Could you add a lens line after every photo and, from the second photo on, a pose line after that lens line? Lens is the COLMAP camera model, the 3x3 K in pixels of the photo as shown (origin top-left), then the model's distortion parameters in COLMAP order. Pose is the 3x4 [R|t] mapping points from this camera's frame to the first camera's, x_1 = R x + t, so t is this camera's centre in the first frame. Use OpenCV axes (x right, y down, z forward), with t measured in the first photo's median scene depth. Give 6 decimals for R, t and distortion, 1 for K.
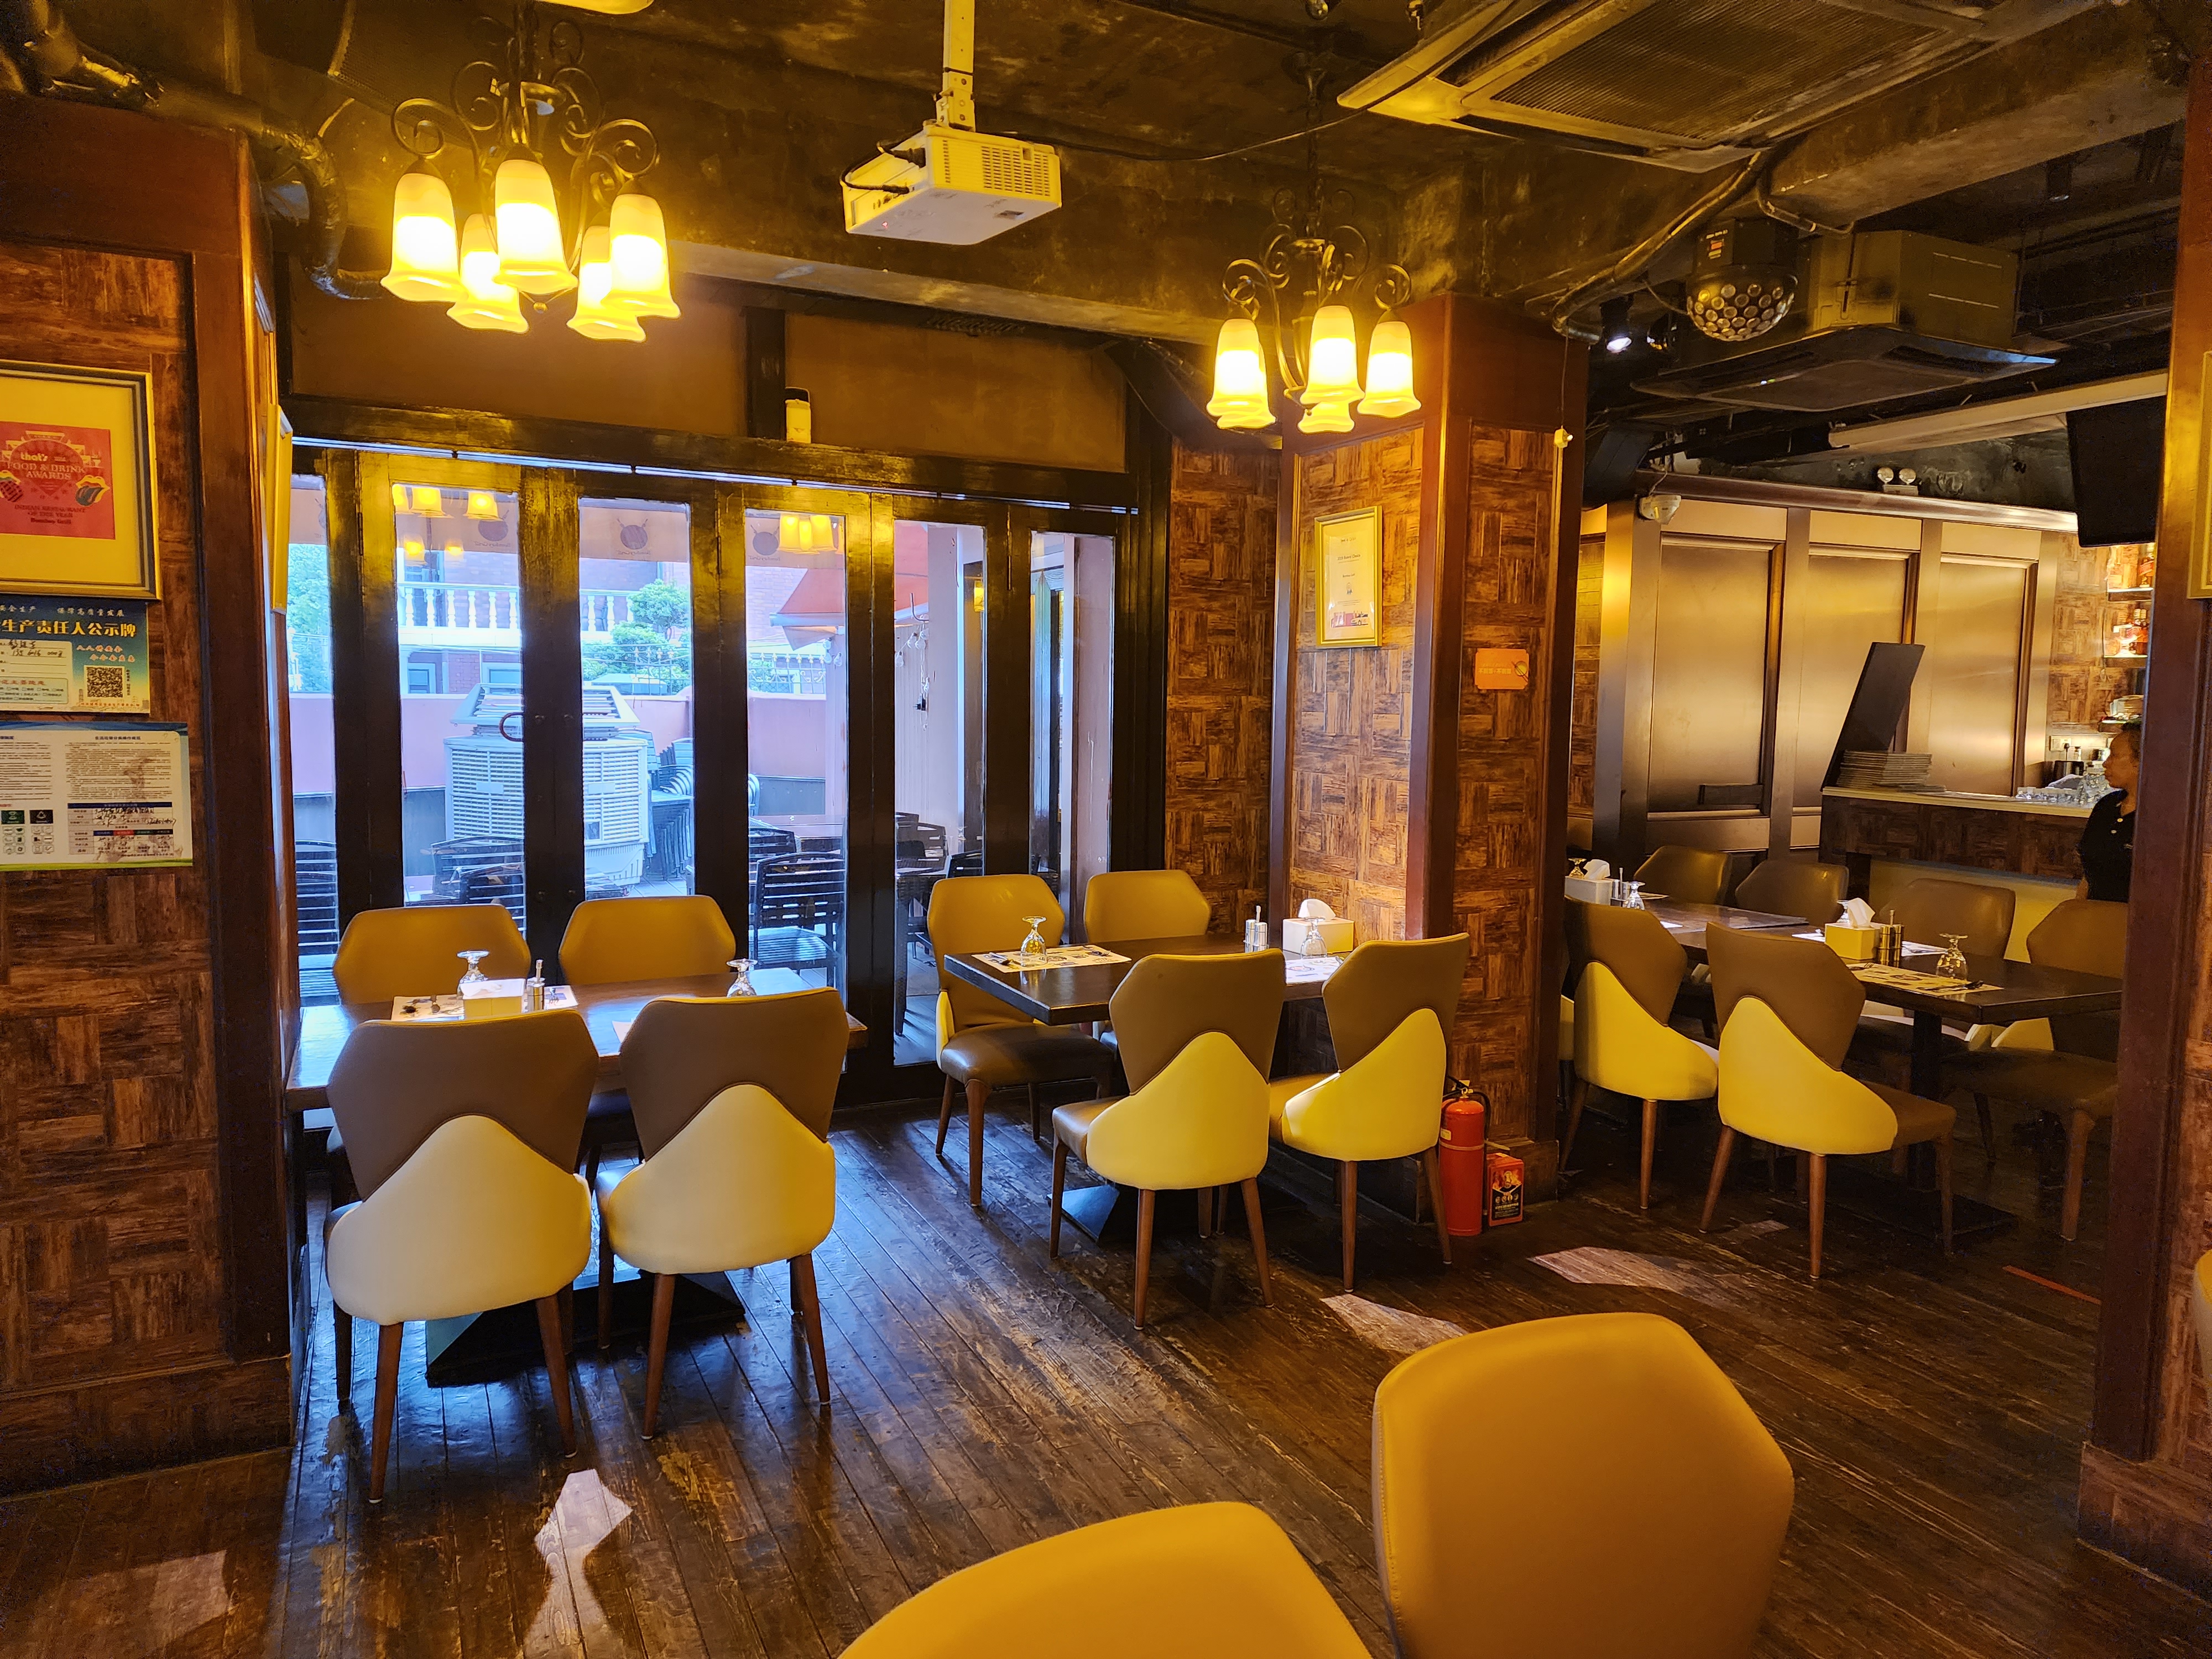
lens RADIAL K [[1457.9, 0, 1112.2], [0, 1457.9, 822.8], [0, 0, 1]] dist [0.022687, -0.018531]
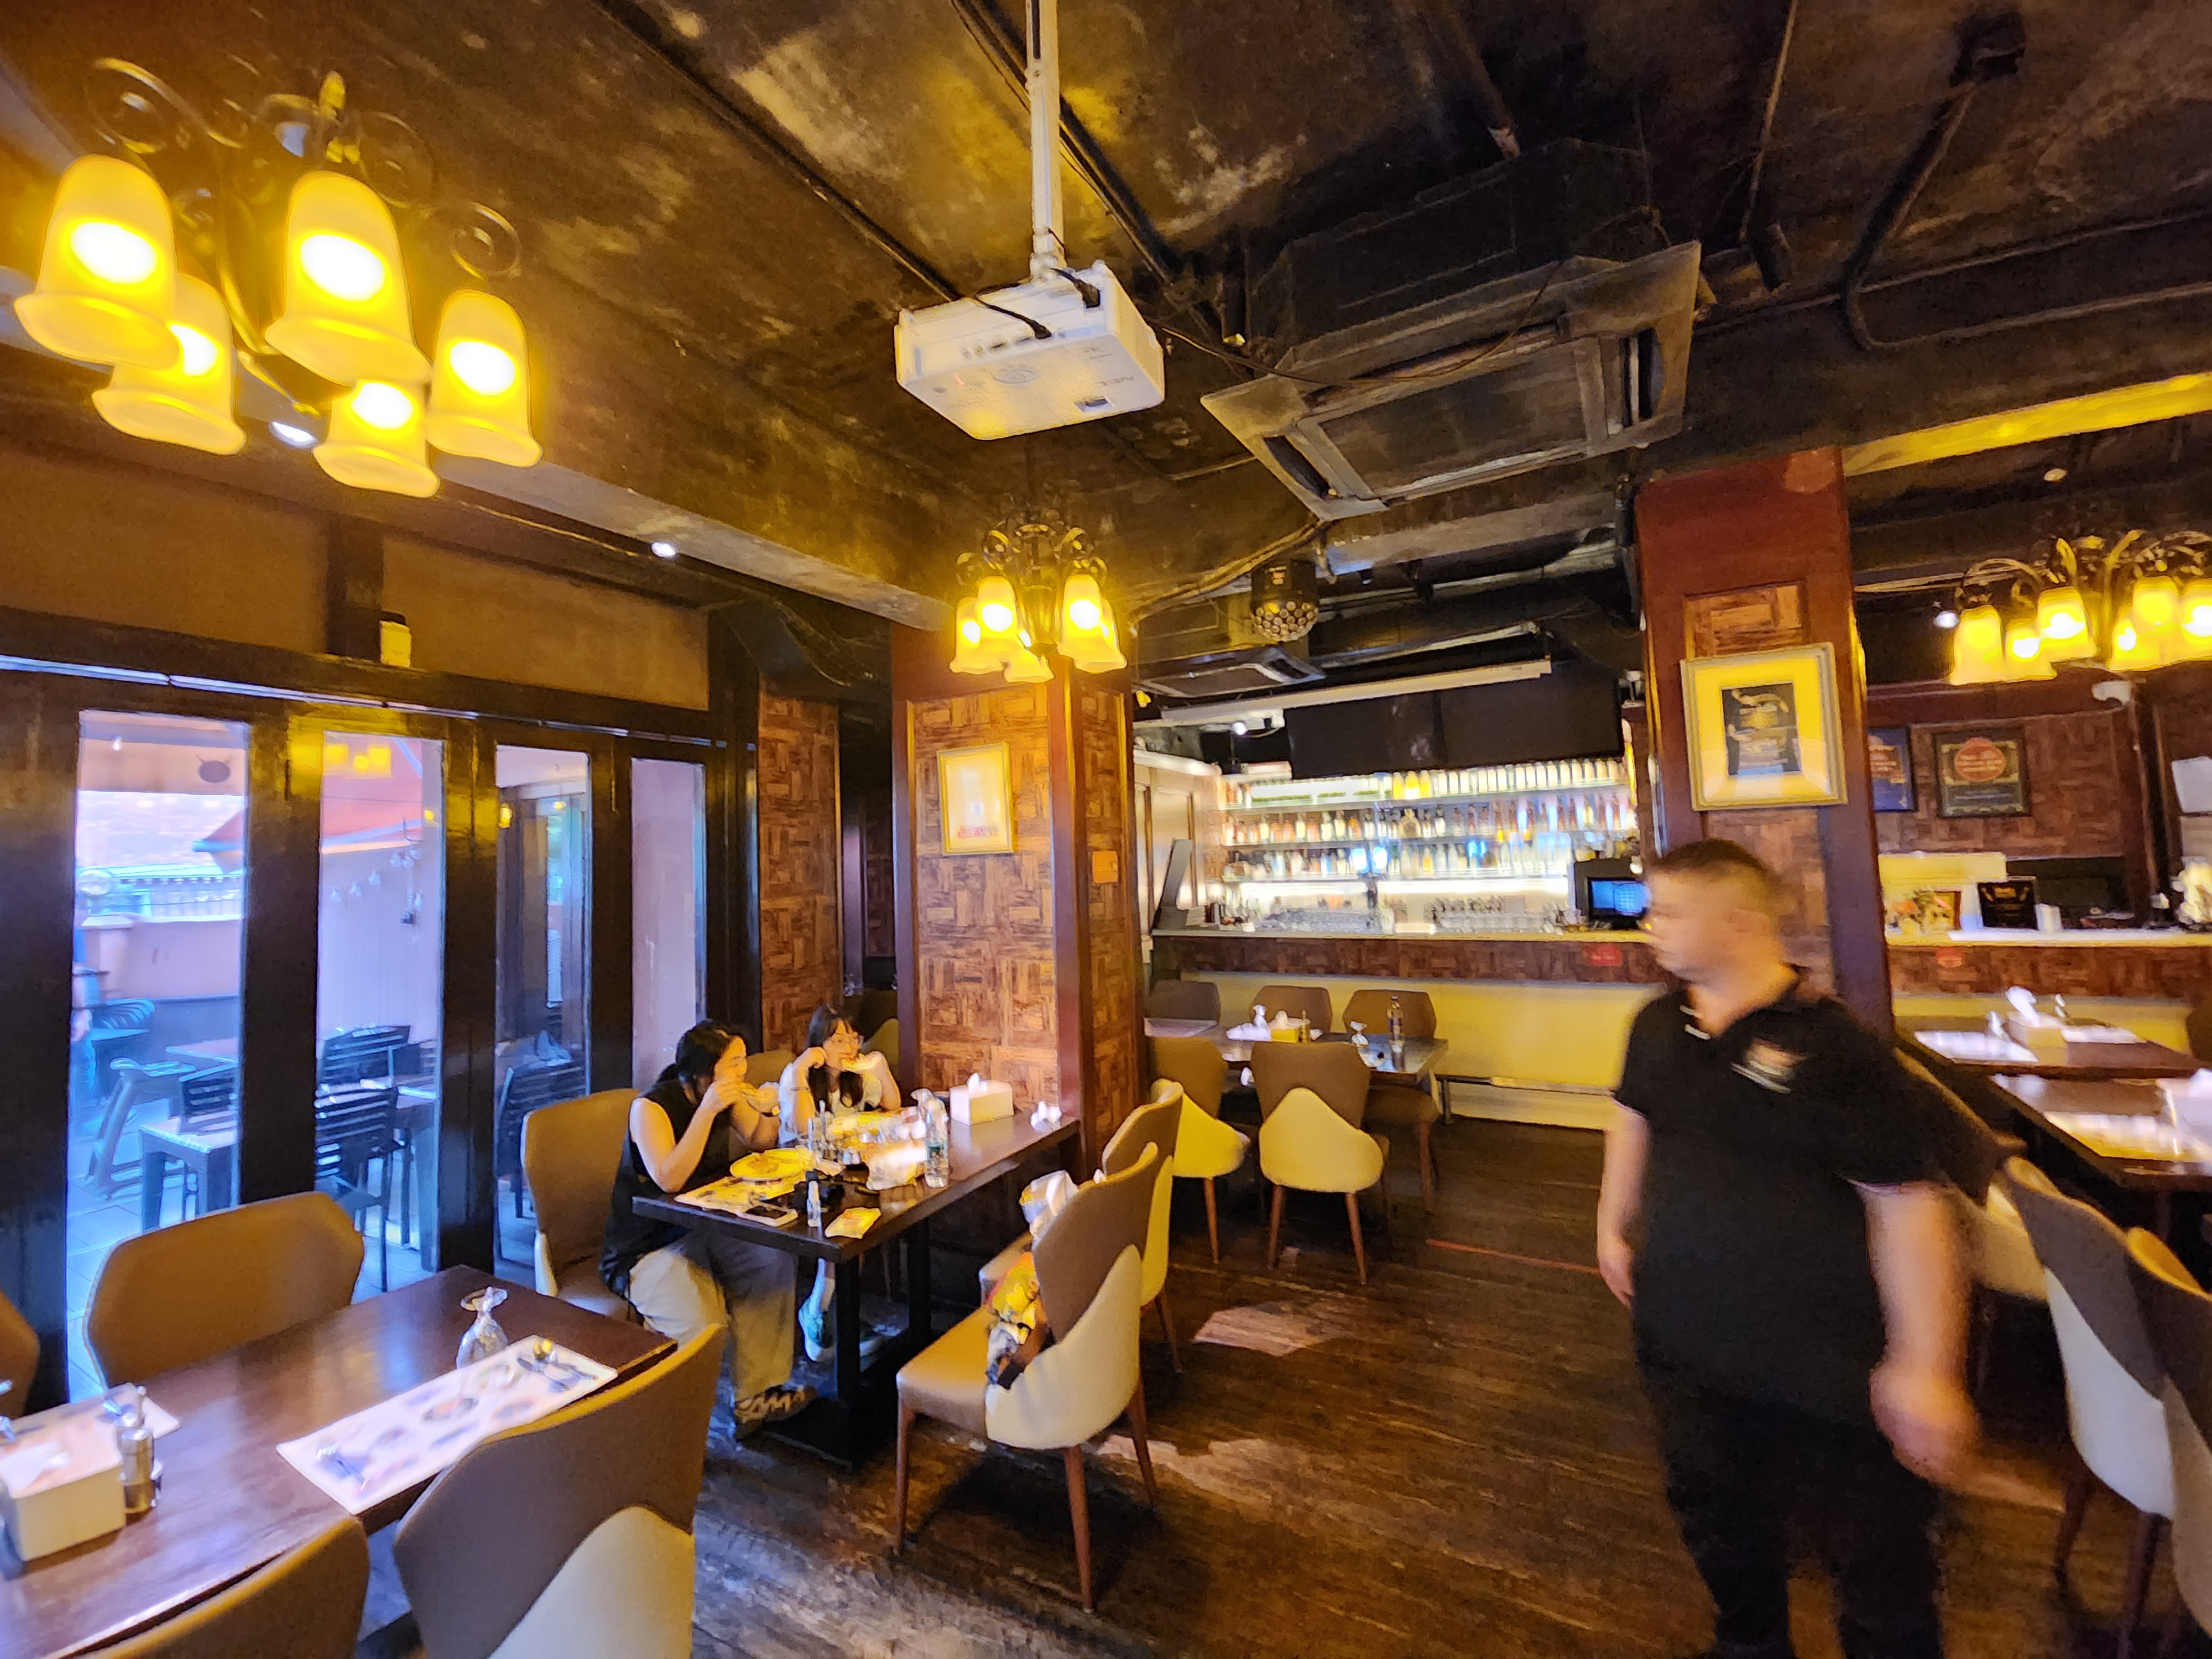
lens RADIAL K [[938.1, 0, 1114.7], [0, 938.1, 792.3], [0, 0, 1]] dist [-0.013031, 0.000320]
pose [[0.823510, 0.001428, 0.567300, -0.192193], [0.097866, 0.984647, -0.144545, -0.045205], [-0.558797, 0.174553, 0.810727, 0.277627]]
